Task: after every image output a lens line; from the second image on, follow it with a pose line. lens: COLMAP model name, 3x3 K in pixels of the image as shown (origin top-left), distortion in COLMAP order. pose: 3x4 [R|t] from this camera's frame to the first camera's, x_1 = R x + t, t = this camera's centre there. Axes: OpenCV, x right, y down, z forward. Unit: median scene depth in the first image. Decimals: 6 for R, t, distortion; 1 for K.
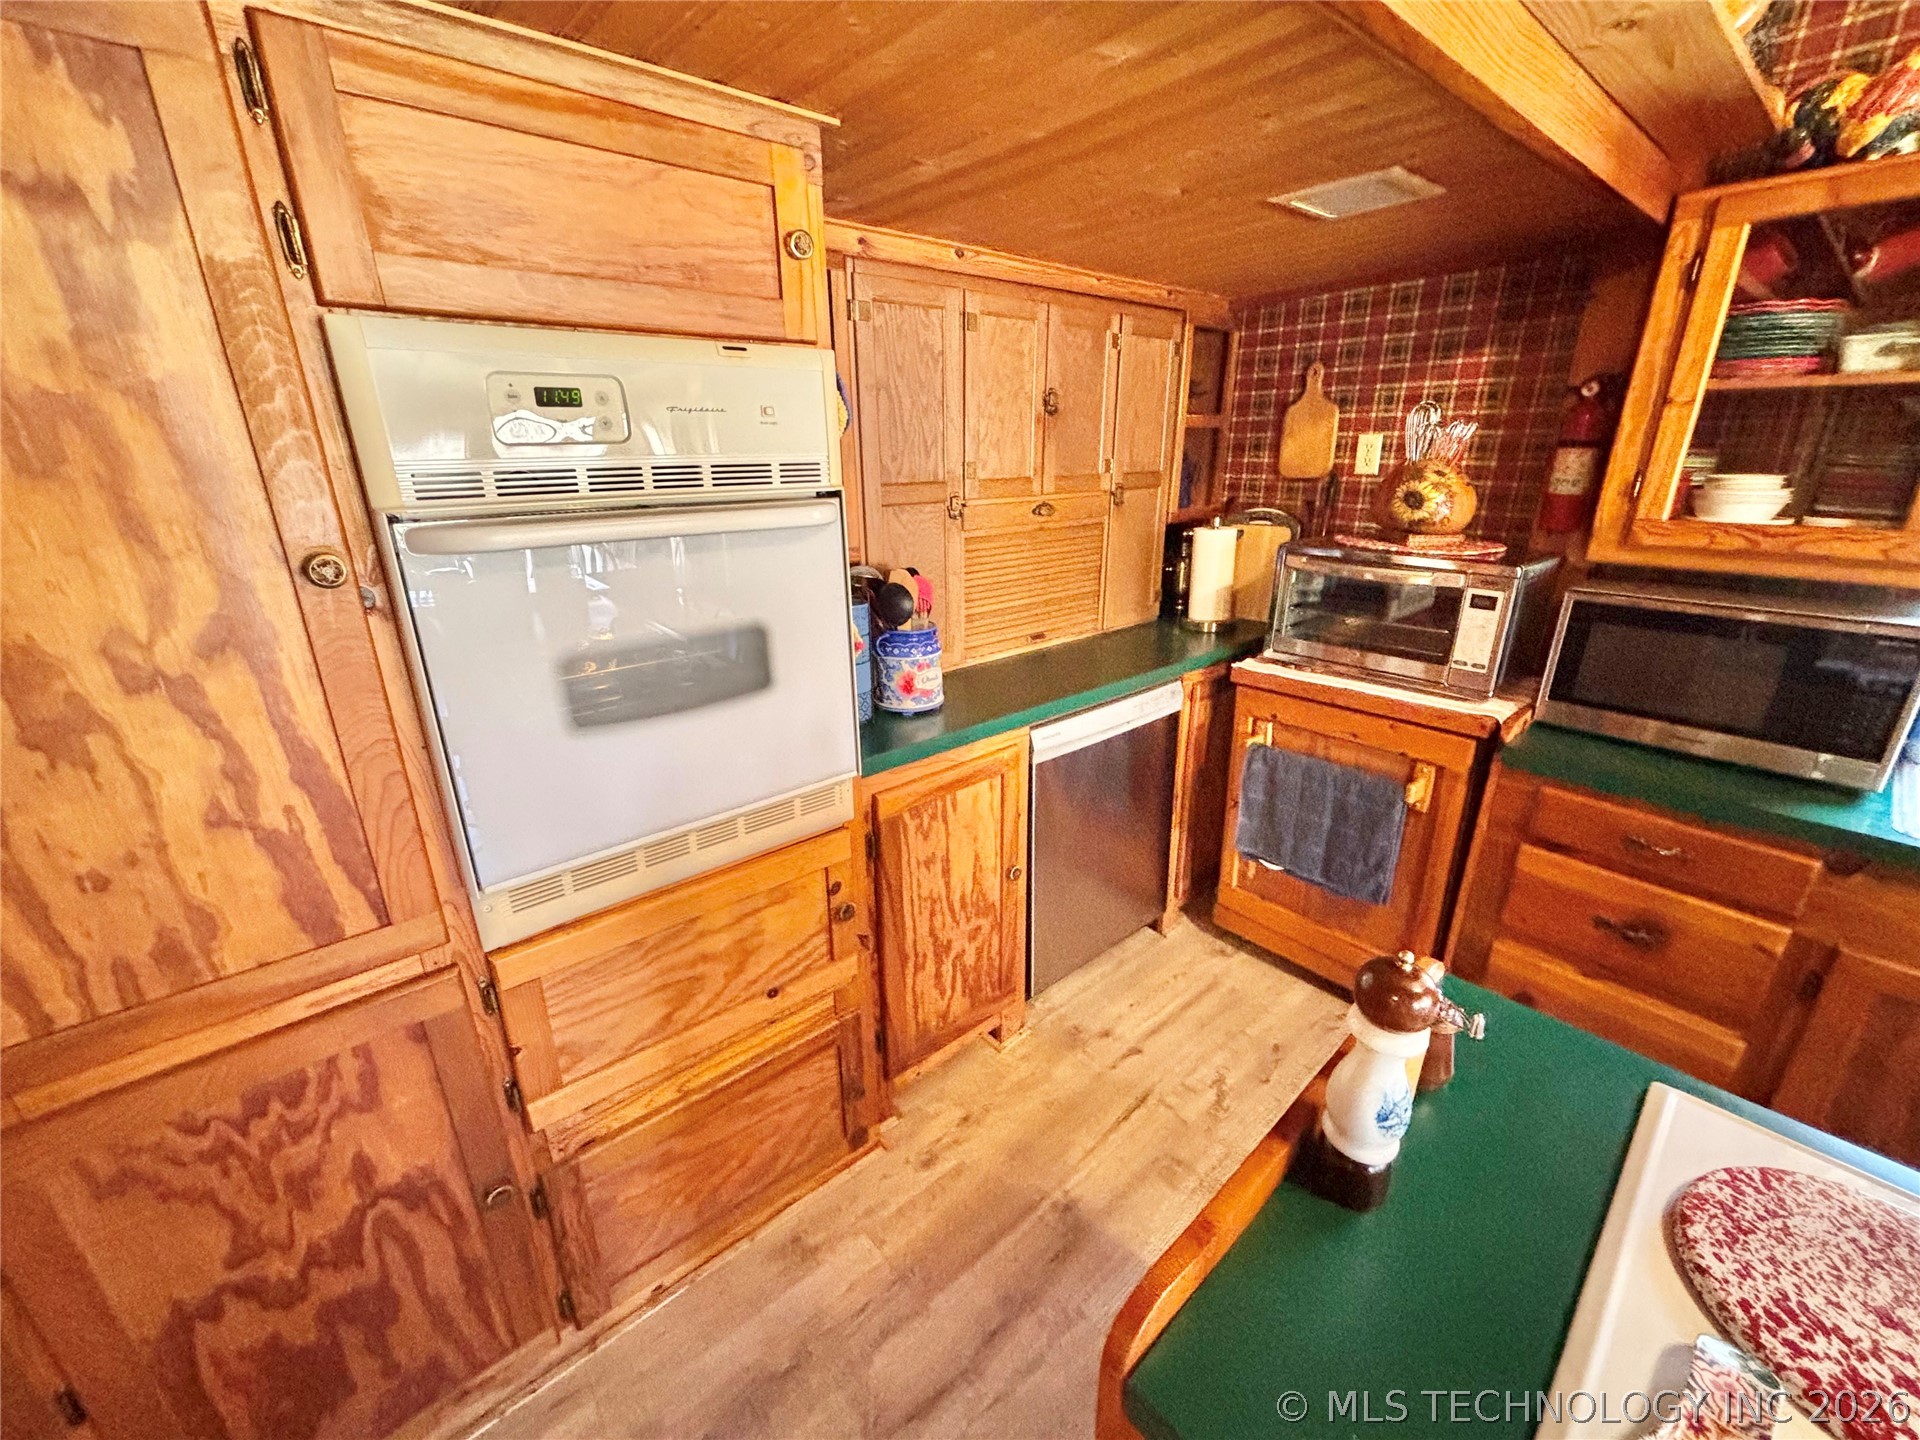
lens RADIAL K [[773.1, 0, 962.4], [0, 773.1, 709.1], [0, 0, 1]] dist [0.001218, -0.000327]
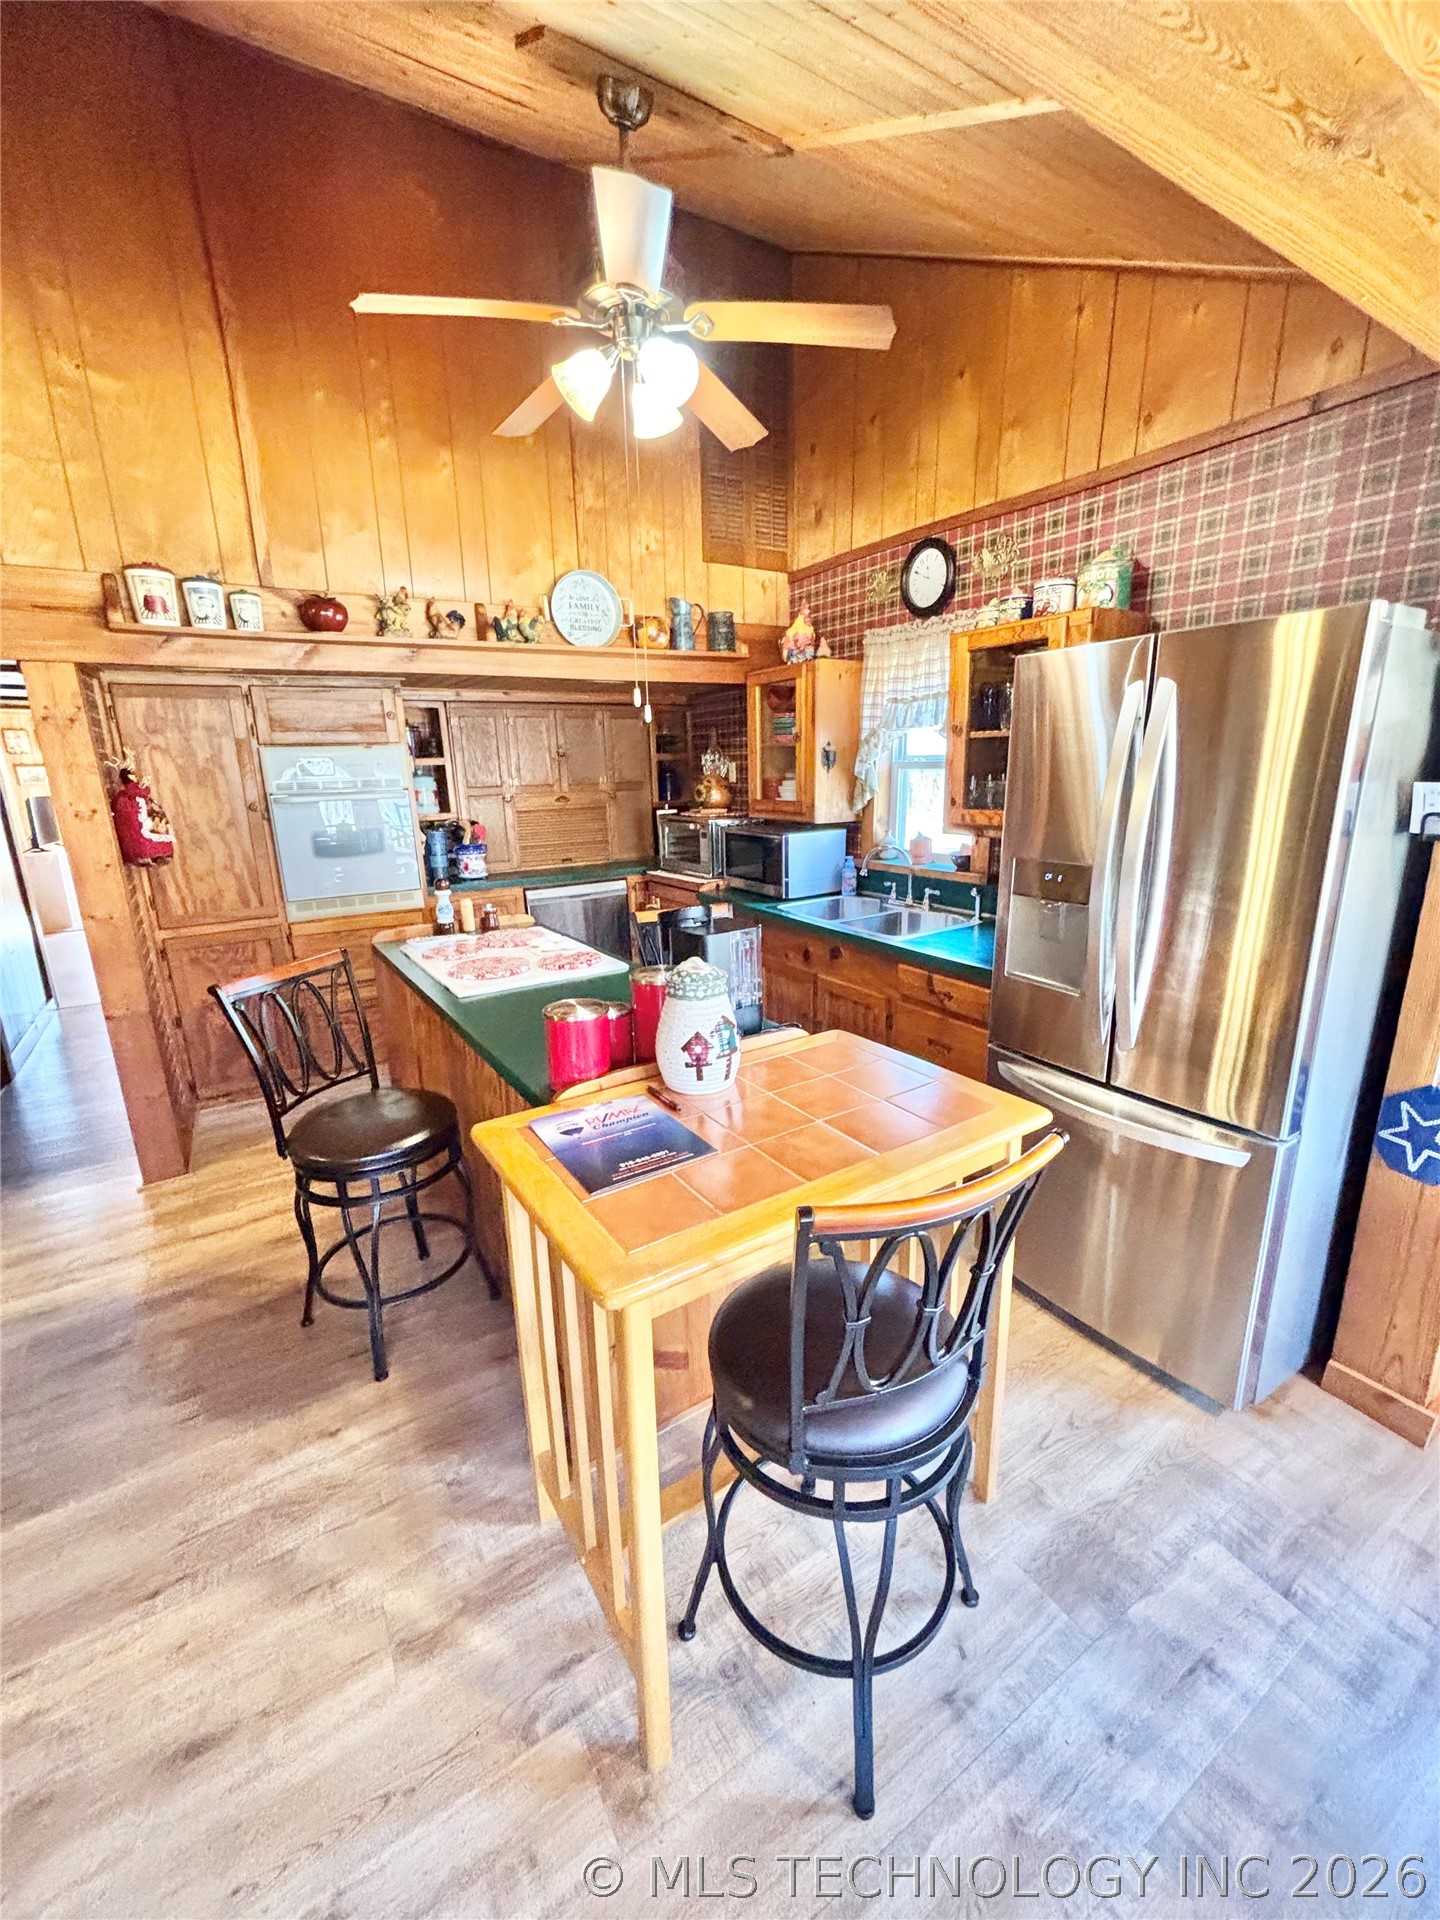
lens RADIAL K [[773.1, 0, 722.5], [0, 773.1, 957.5], [0, 0, 1]] dist [0.001218, -0.000327]
pose [[0.987296, 0.023749, -0.157107, 1.135387], [-0.036440, 0.996256, -0.078401, 0.420132], [0.154657, 0.083130, 0.984465, -1.282272]]
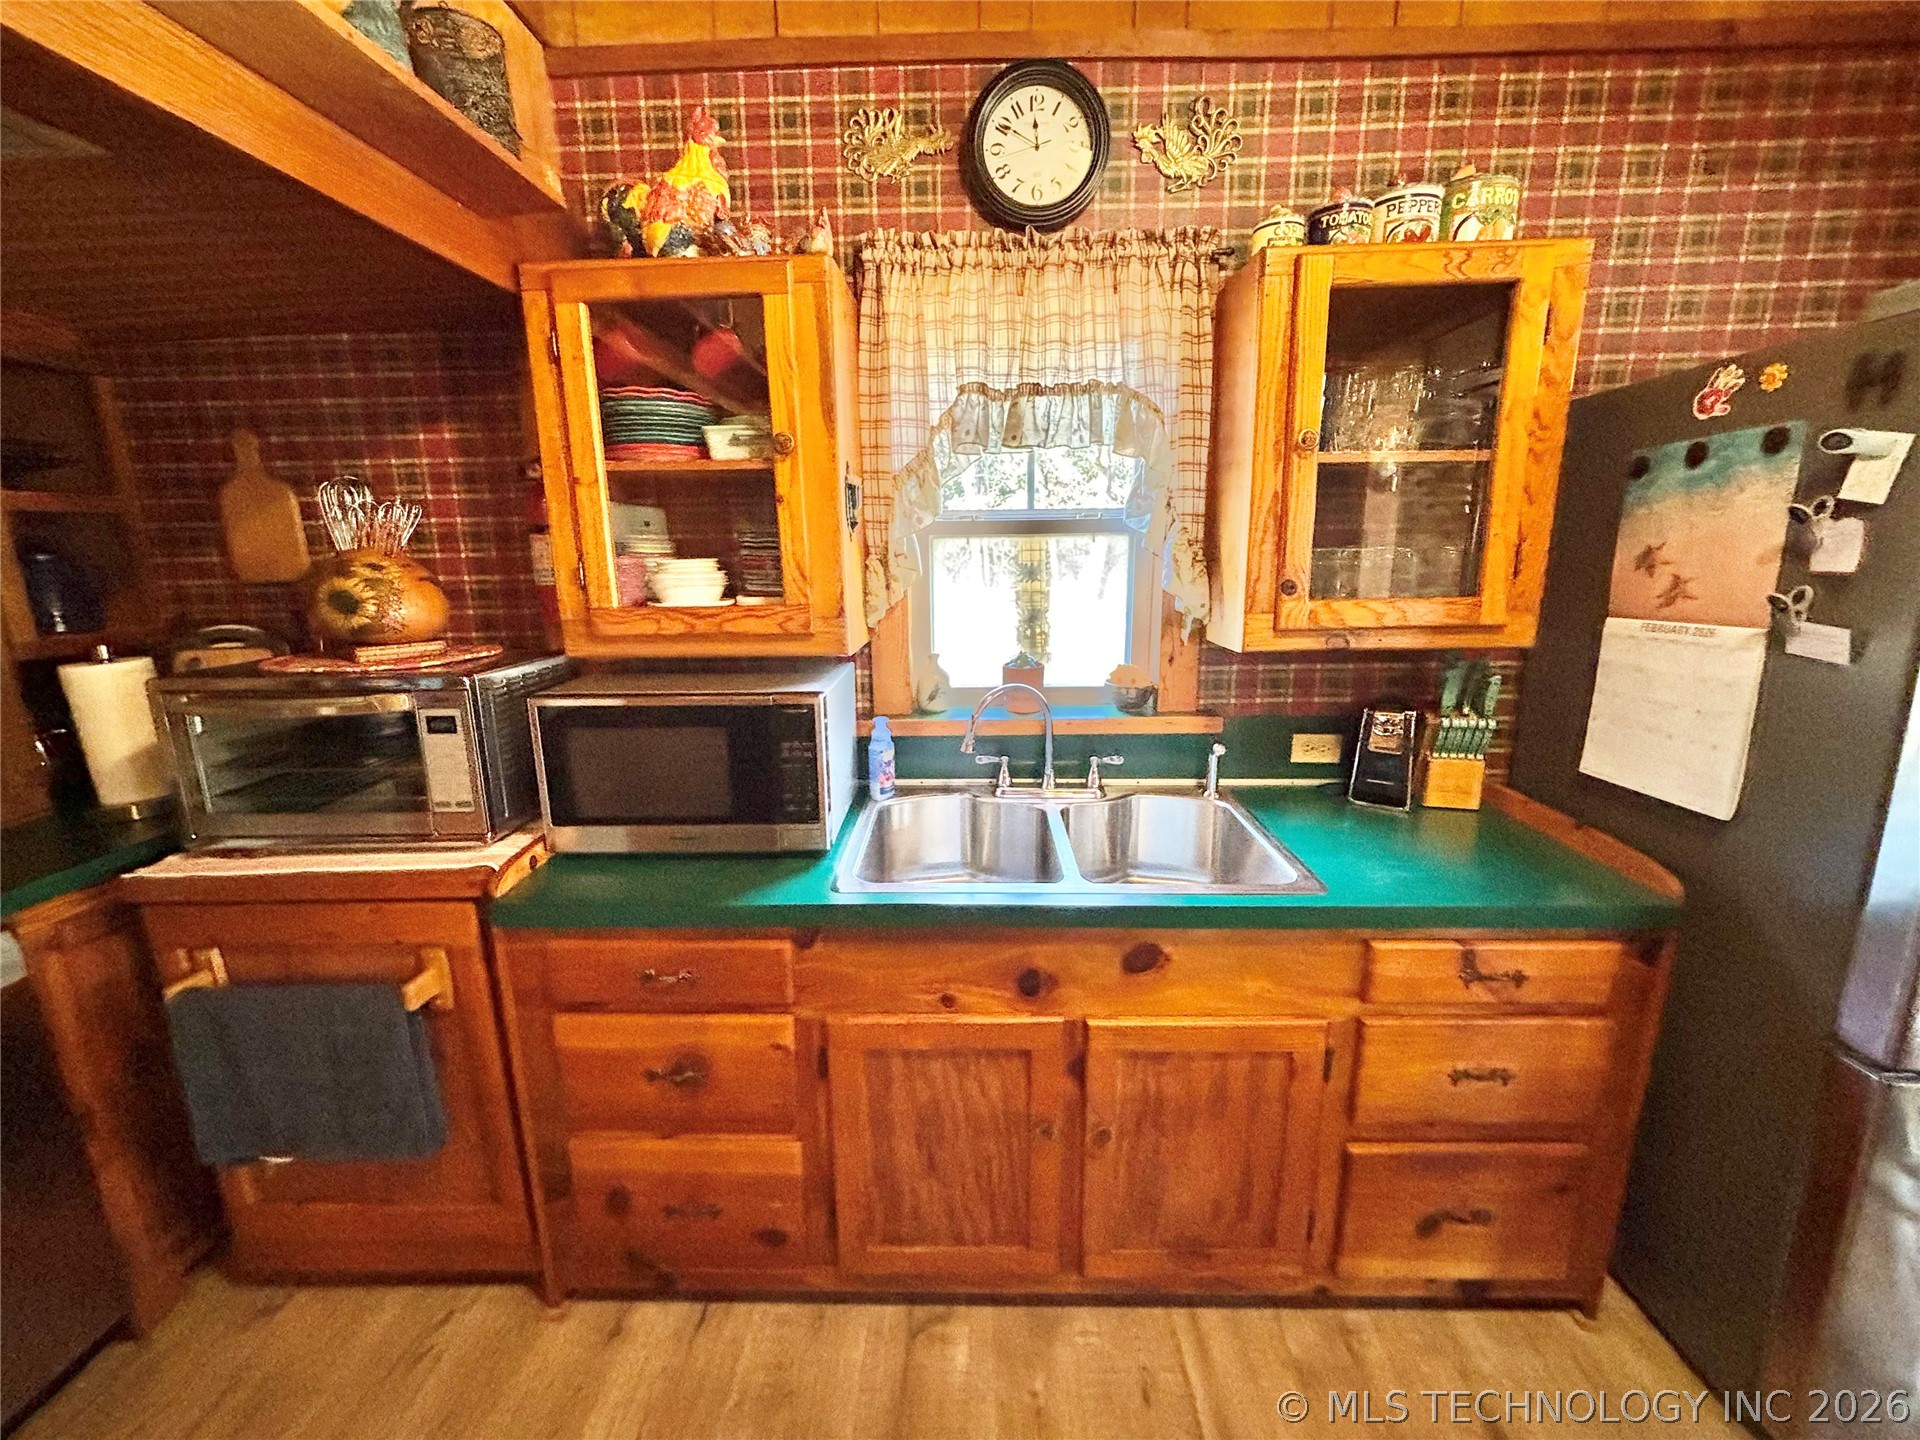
lens RADIAL K [[773.1, 0, 970.4], [0, 773.1, 706.2], [0, 0, 1]] dist [0.001218, -0.000327]
pose [[0.673774, -0.155791, 0.722328, 0.489650], [0.251288, 0.967571, -0.025713, -0.003551], [-0.694897, 0.198837, 0.691073, 0.096370]]
